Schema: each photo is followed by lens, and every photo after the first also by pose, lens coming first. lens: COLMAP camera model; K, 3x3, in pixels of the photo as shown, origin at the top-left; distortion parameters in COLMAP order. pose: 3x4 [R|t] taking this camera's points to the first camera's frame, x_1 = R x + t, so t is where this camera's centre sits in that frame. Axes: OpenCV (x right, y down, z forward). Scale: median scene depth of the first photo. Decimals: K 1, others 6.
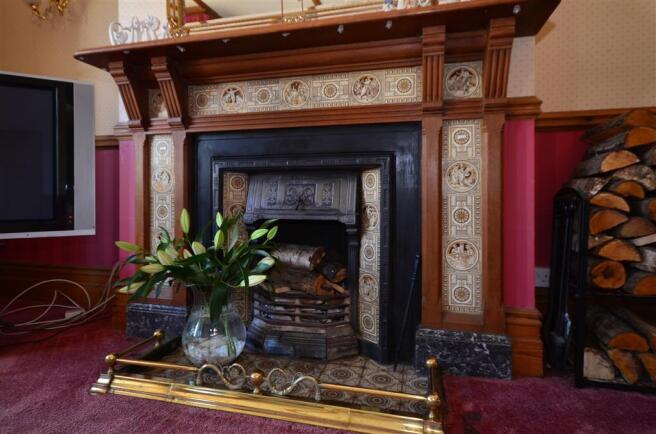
lens RADIAL K [[300.6, 0, 325.9], [0, 300.6, 215.5], [0, 0, 1]] dist [-0.003248, -0.000166]
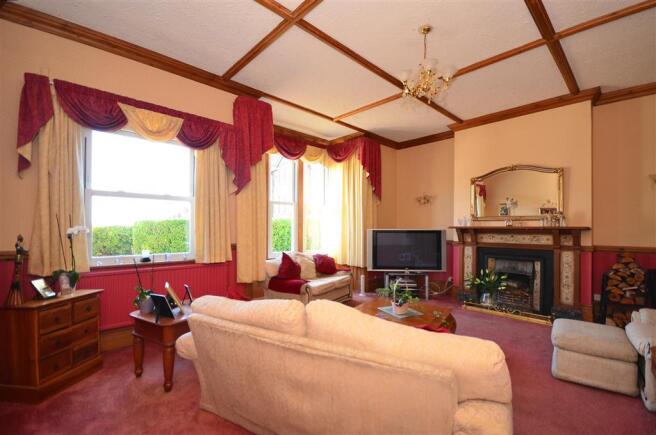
lens RADIAL K [[302.5, 0, 322.1], [0, 302.5, 233.3], [0, 0, 1]] dist [-0.001518, -0.000338]
pose [[0.815170, 0.005768, -0.579194, 0.154239], [-0.006757, 0.999977, 0.000448, -0.500965], [0.579183, 0.003548, 0.815190, -3.629135]]
